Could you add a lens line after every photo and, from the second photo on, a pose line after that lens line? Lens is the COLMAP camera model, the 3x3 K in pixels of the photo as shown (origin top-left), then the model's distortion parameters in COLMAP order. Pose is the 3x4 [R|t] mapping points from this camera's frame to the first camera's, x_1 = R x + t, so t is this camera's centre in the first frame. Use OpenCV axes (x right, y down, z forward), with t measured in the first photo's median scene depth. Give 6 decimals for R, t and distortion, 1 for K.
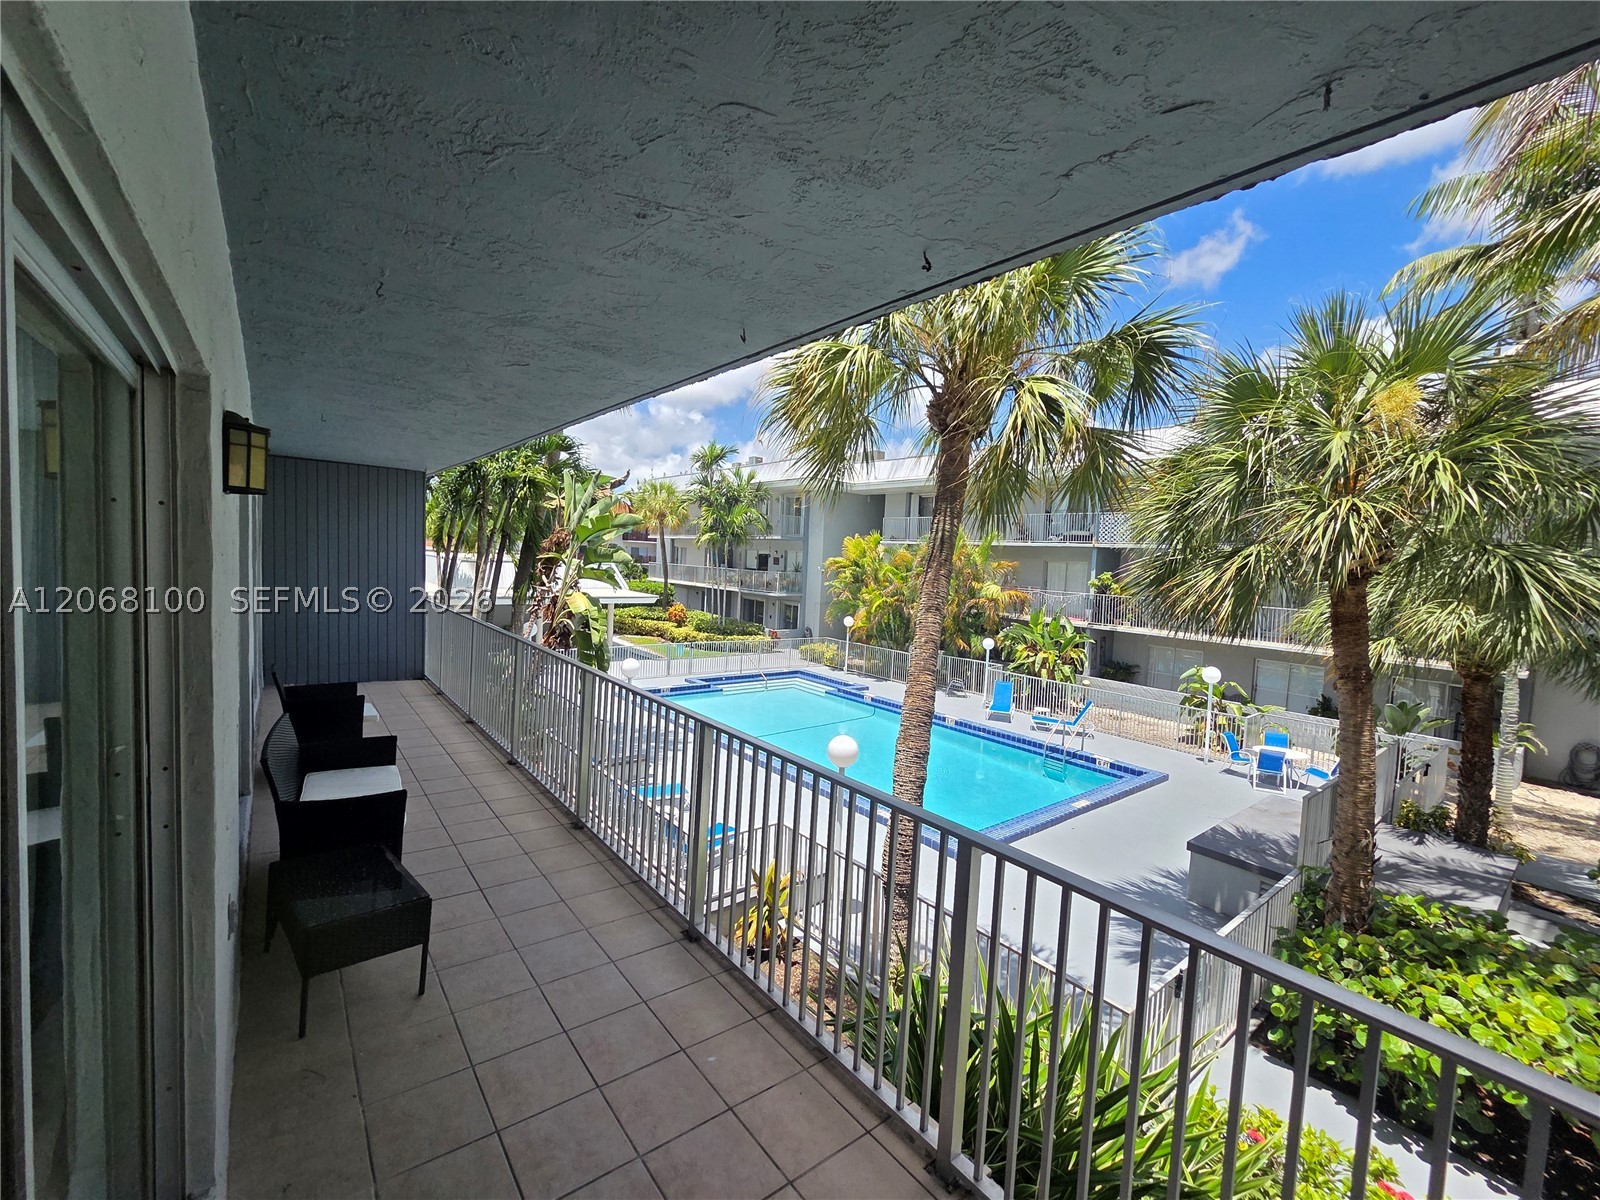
lens RADIAL K [[654.4, 0, 800.9], [0, 654.4, 604.2], [0, 0, 1]] dist [0.003820, -0.000461]
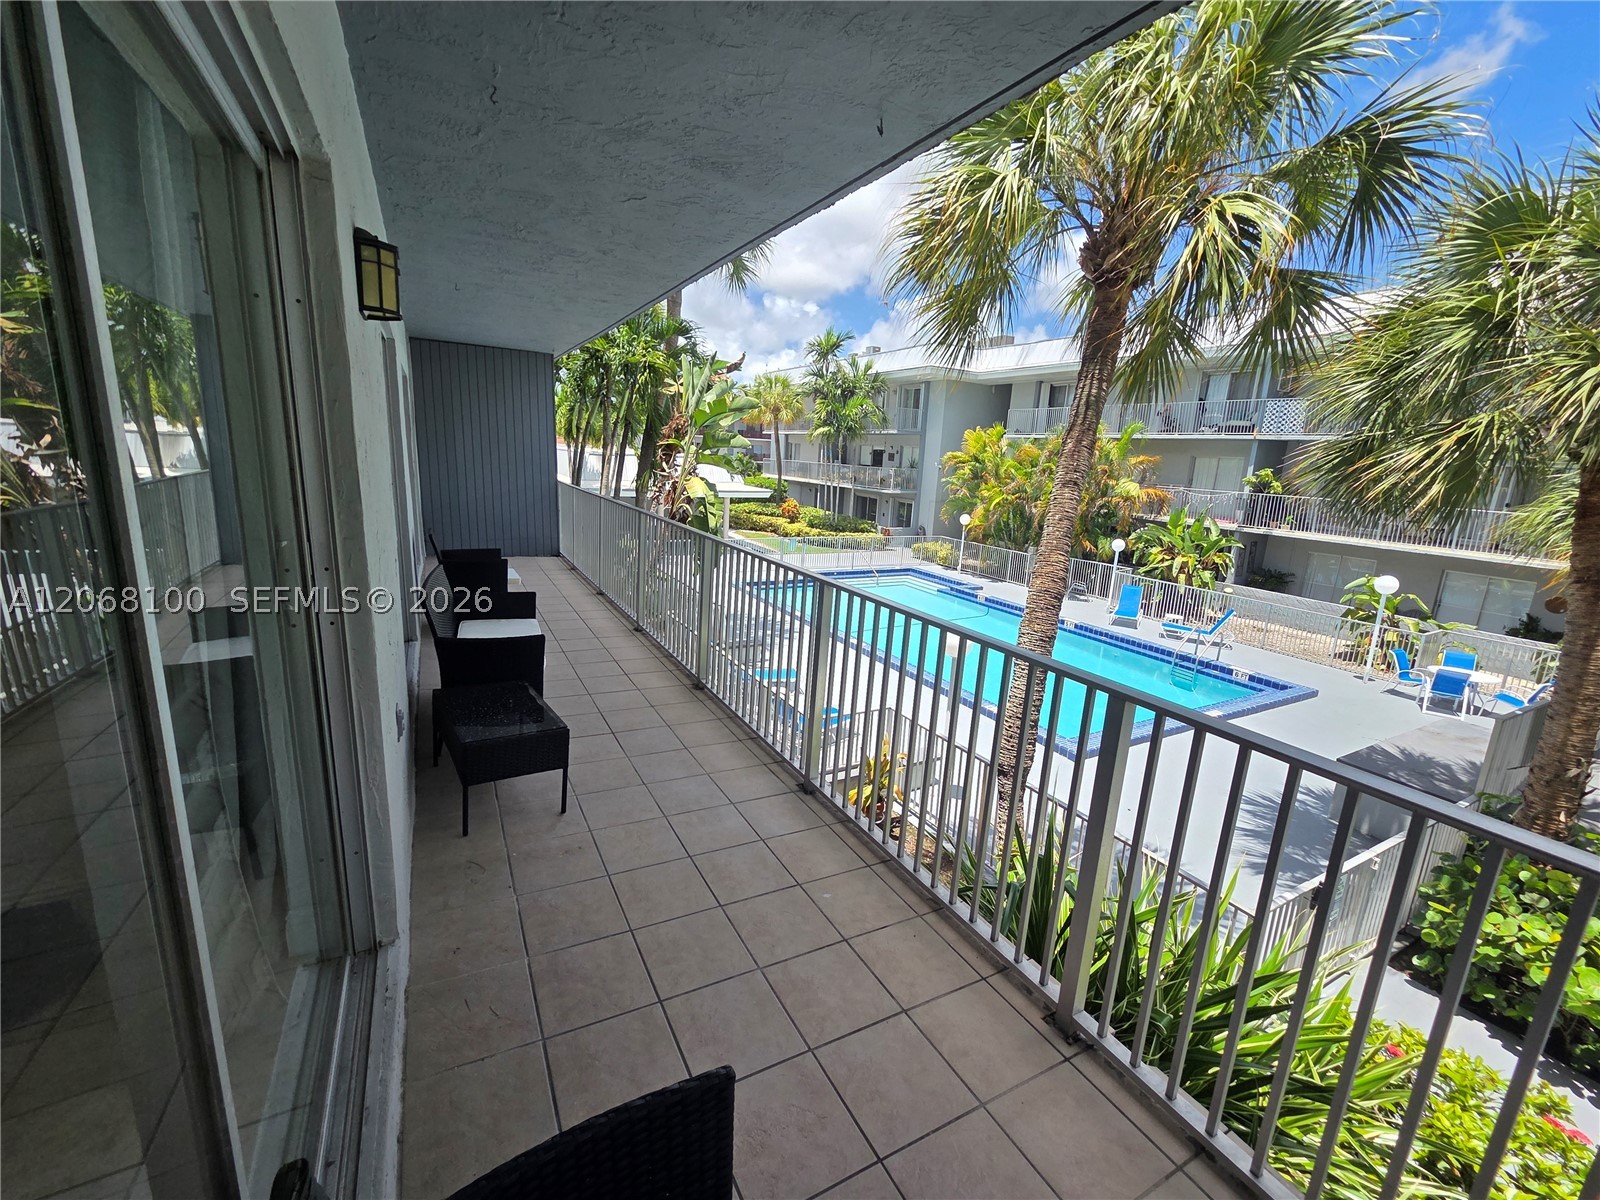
lens RADIAL K [[654.4, 0, 802.5], [0, 654.4, 595.0], [0, 0, 1]] dist [0.003820, -0.000461]
pose [[0.985711, 0.039659, -0.163710, -0.003179], [-0.016203, 0.989705, 0.142201, 0.010682], [0.167664, -0.137516, 0.976206, 0.007602]]
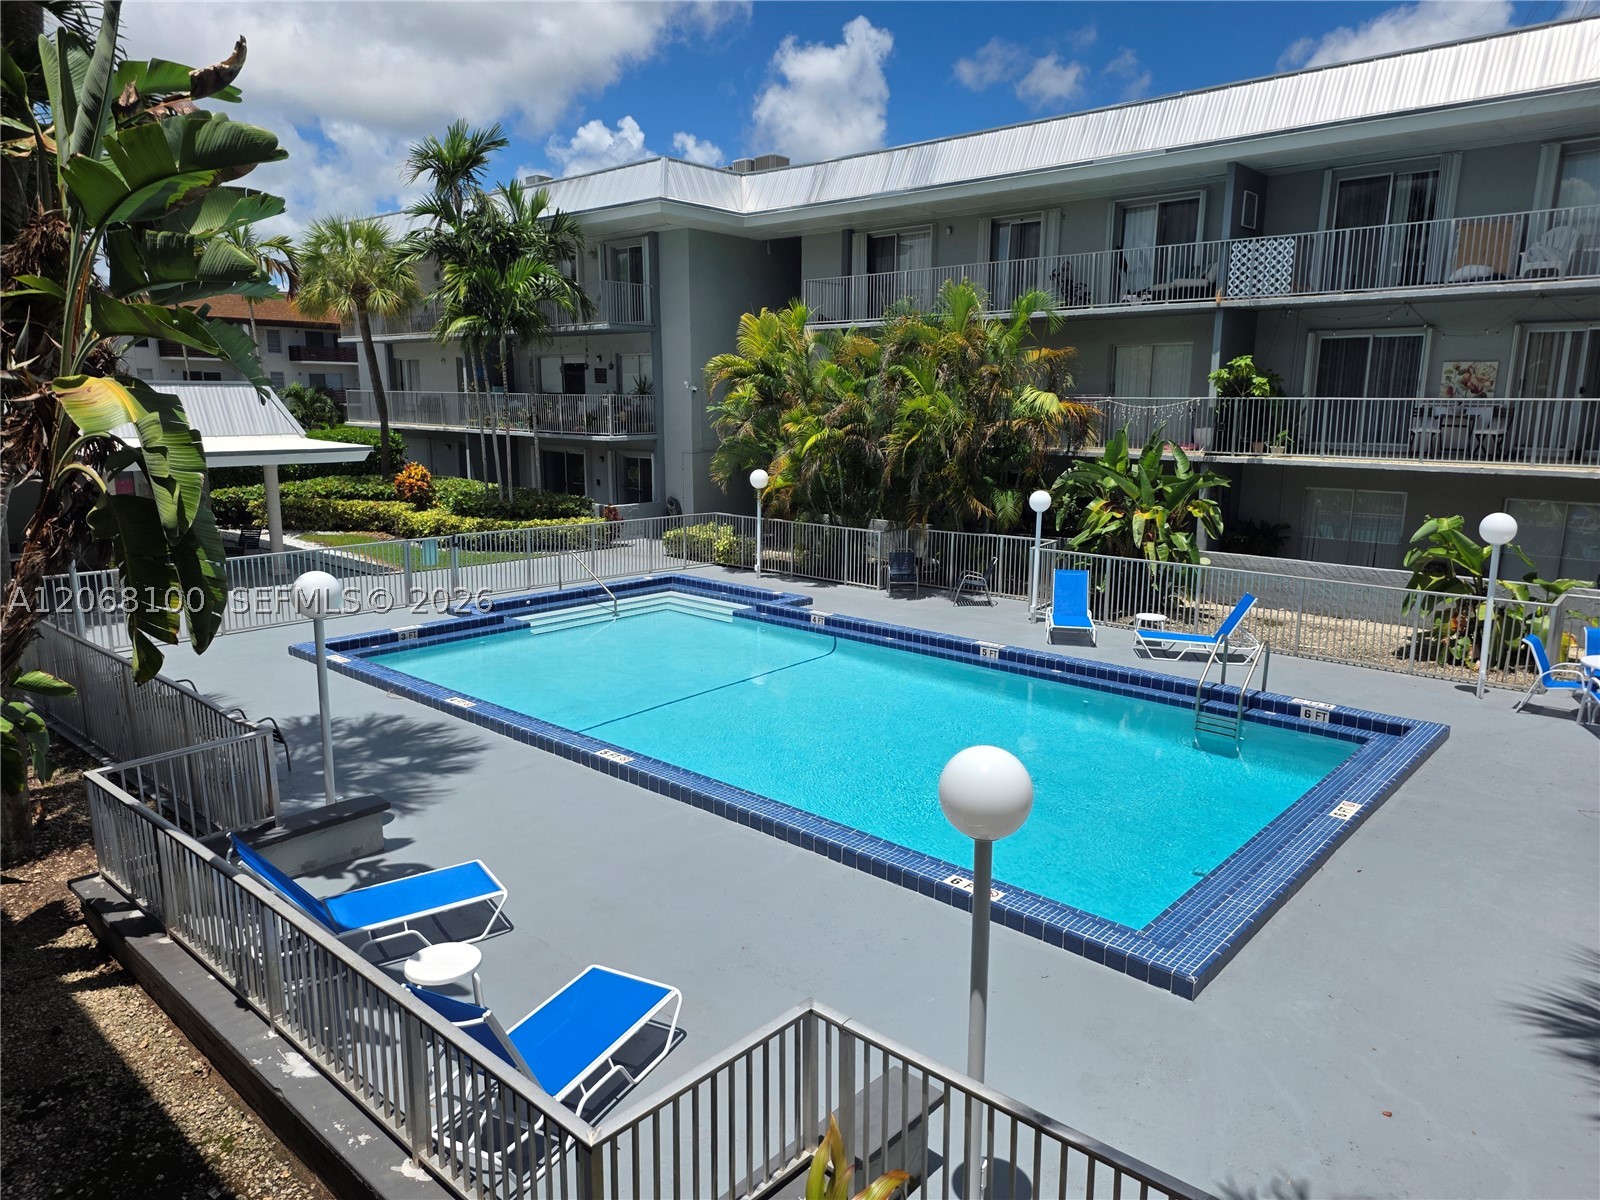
lens RADIAL K [[1166.1, 0, 839.7], [0, 1166.1, 601.2], [0, 0, 1]] dist [0.076255, -0.010740]
pose [[0.985946, -0.070299, 0.151553, -0.043763], [0.050657, 0.990248, 0.129778, 0.020325], [-0.159198, -0.120277, 0.979893, 0.194206]]
